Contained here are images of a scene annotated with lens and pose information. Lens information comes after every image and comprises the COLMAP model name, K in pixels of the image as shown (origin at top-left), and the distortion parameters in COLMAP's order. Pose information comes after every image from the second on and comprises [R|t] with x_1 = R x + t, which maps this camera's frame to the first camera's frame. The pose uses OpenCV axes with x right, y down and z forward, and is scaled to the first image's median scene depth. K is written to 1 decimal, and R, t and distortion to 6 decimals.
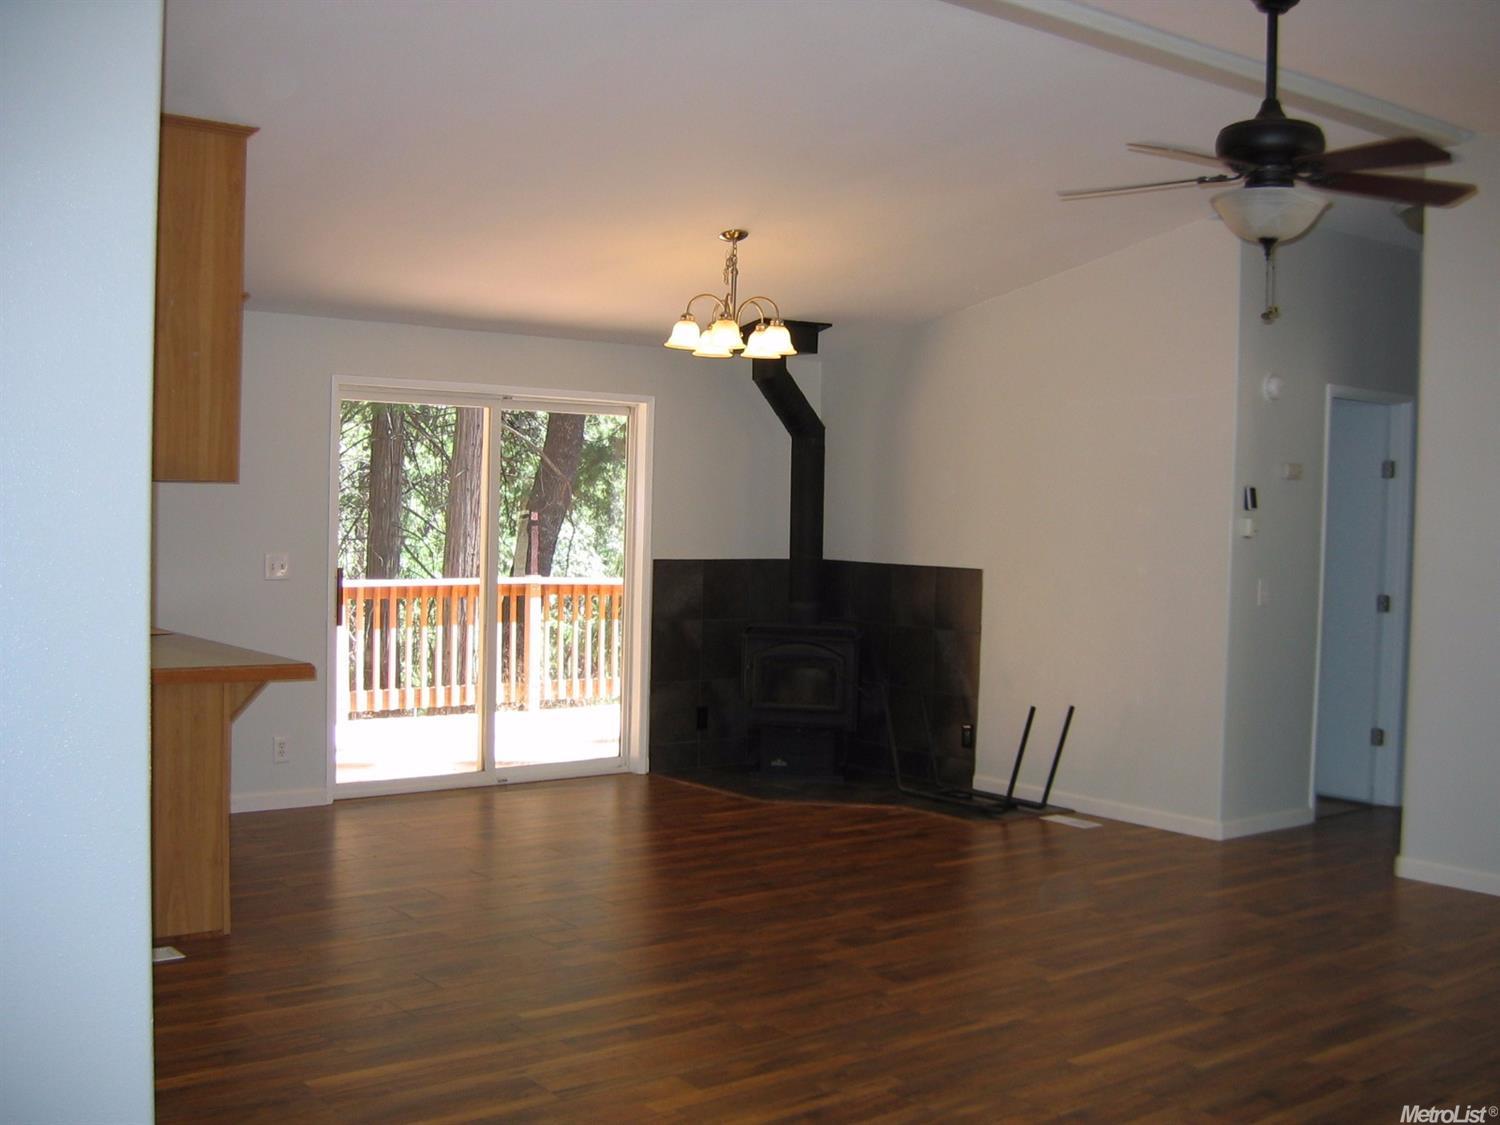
lens RADIAL K [[1652.9, 0, 739.9], [0, 1652.9, 560.8], [0, 0, 1]] dist [-0.124620, 0.074486]
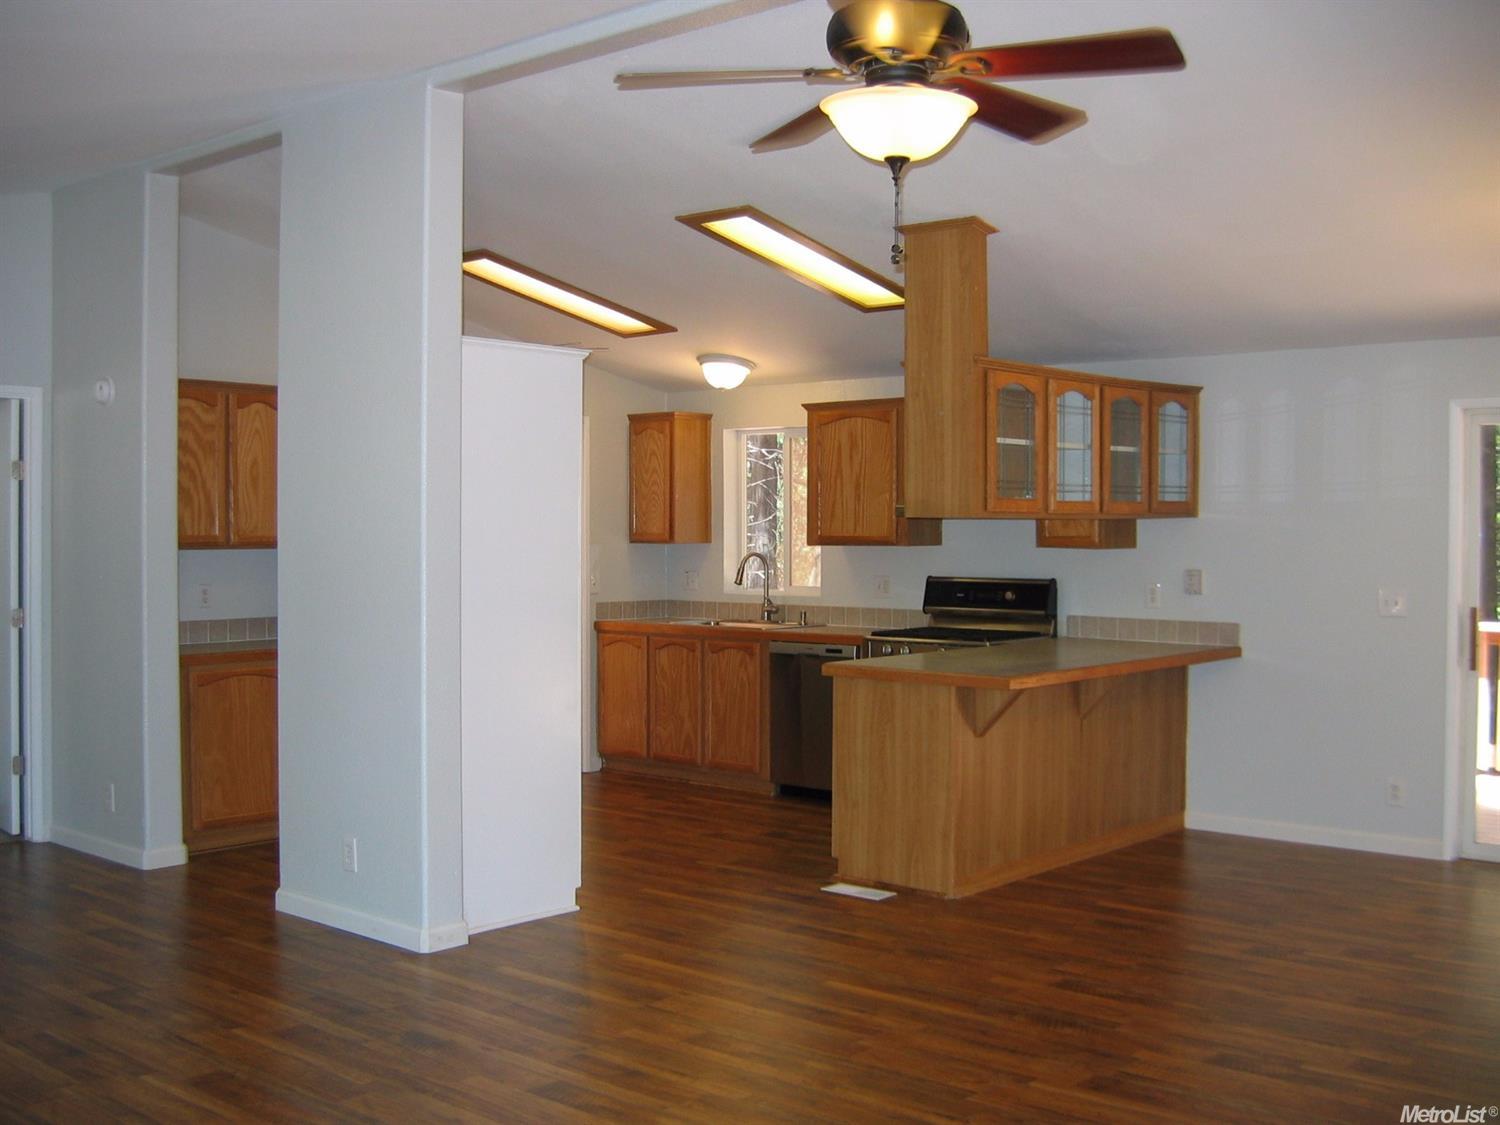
lens RADIAL K [[1652.9, 0, 739.9], [0, 1652.9, 560.8], [0, 0, 1]] dist [-0.124620, 0.074486]
pose [[0.183355, -0.002397, -0.983044, 0.896173], [-0.033371, 0.999406, -0.008661, -0.001023], [0.982480, 0.034393, 0.183166, 0.667400]]
